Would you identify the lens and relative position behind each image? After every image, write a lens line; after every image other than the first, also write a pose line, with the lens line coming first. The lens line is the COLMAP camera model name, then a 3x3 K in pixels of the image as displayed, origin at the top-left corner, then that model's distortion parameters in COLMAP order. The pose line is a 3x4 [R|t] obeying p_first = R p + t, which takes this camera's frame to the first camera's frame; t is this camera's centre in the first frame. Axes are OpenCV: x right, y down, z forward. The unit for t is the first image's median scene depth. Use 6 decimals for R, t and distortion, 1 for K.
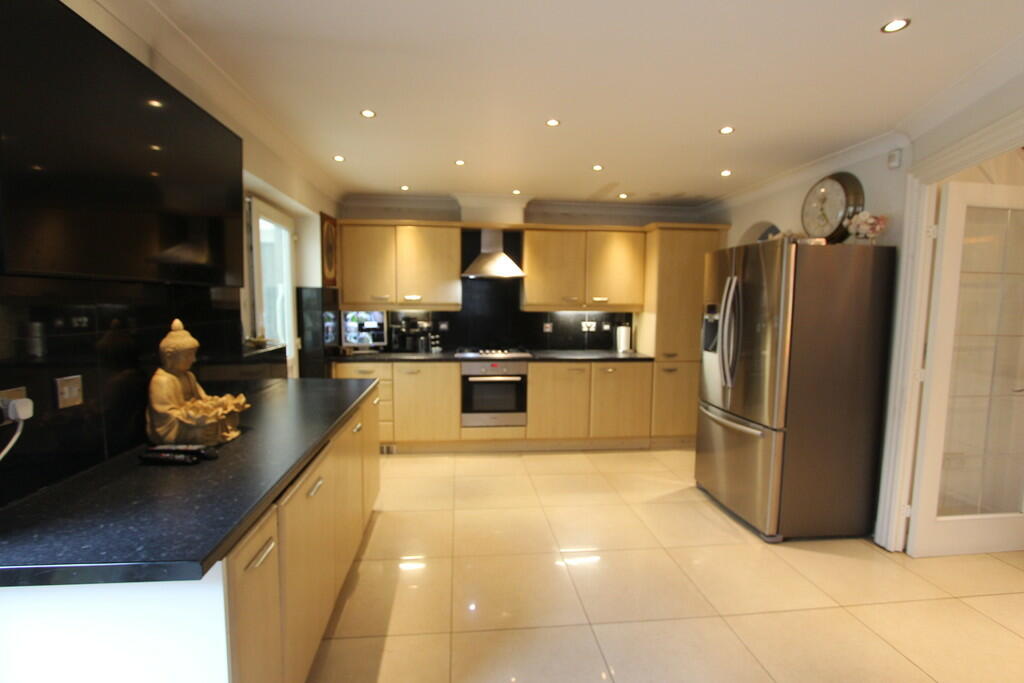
lens RADIAL K [[476.5, 0, 501.7], [0, 476.5, 342.7], [0, 0, 1]] dist [-0.020526, 0.005457]
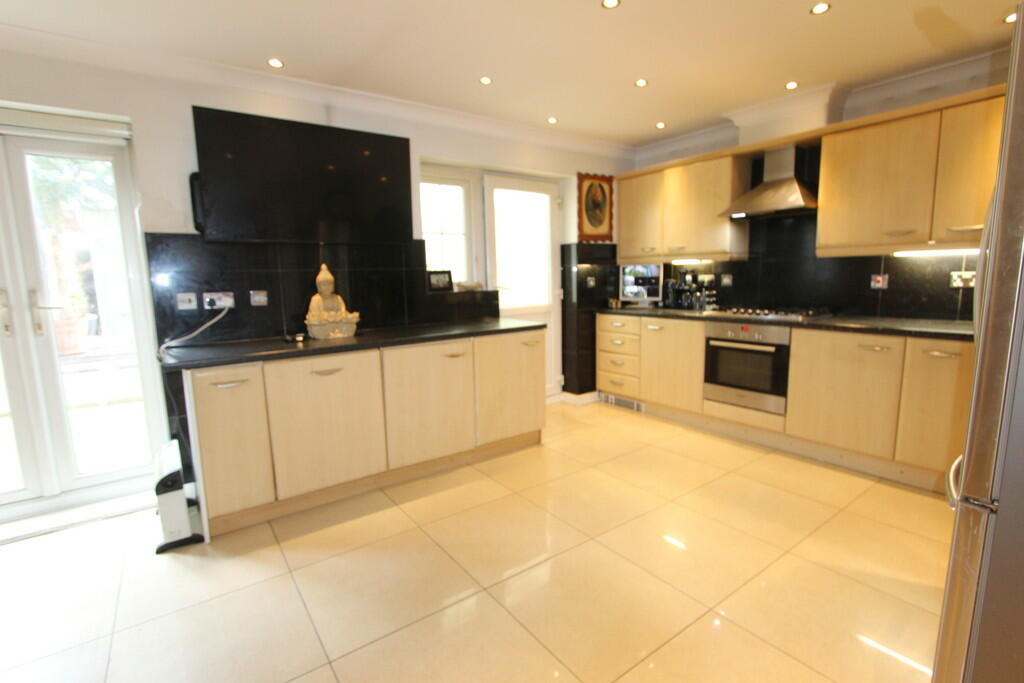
lens RADIAL K [[476.5, 0, 501.7], [0, 476.5, 342.7], [0, 0, 1]] dist [-0.020526, 0.005457]
pose [[0.498936, 0.102489, -0.860557, 0.433018], [-0.046041, 0.994715, 0.091773, 0.016994], [0.865415, -0.006168, 0.501018, 0.260771]]
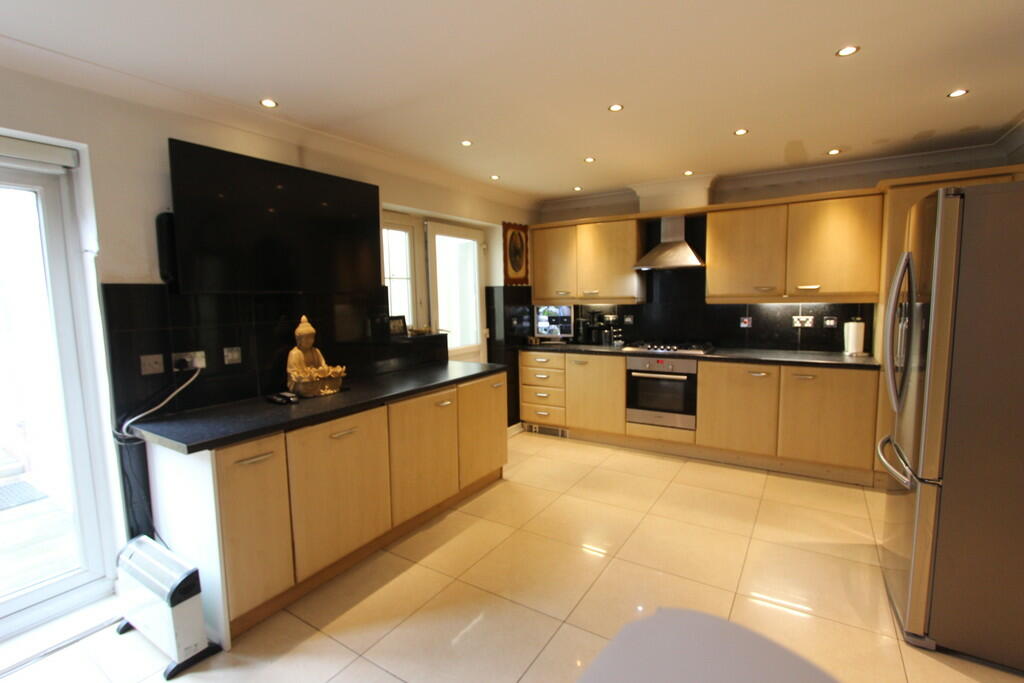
lens RADIAL K [[476.5, 0, 501.7], [0, 476.5, 342.7], [0, 0, 1]] dist [-0.020526, 0.005457]
pose [[0.778236, 0.037678, -0.626840, 0.316051], [-0.026257, 0.999278, 0.027467, -0.007483], [0.627422, -0.004917, 0.778663, 0.064308]]
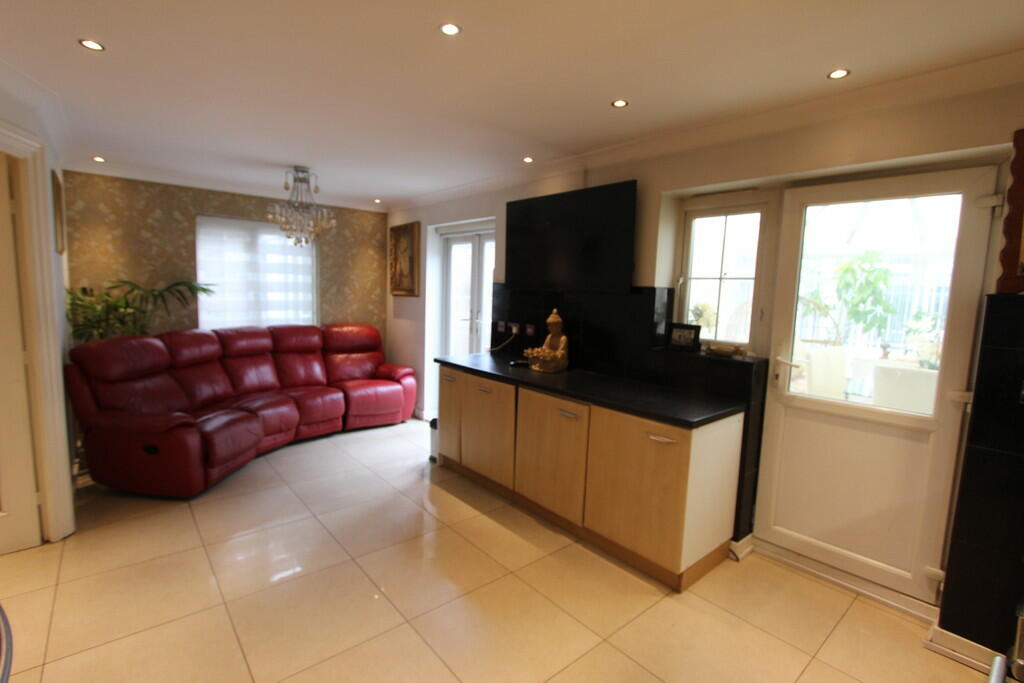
lens RADIAL K [[476.5, 0, 501.7], [0, 476.5, 342.7], [0, 0, 1]] dist [-0.020526, 0.005457]
pose [[-0.825111, 0.026034, -0.564371, 0.252114], [-0.090152, 0.980071, 0.177011, -0.093792], [0.557732, 0.196933, -0.806320, 0.964094]]
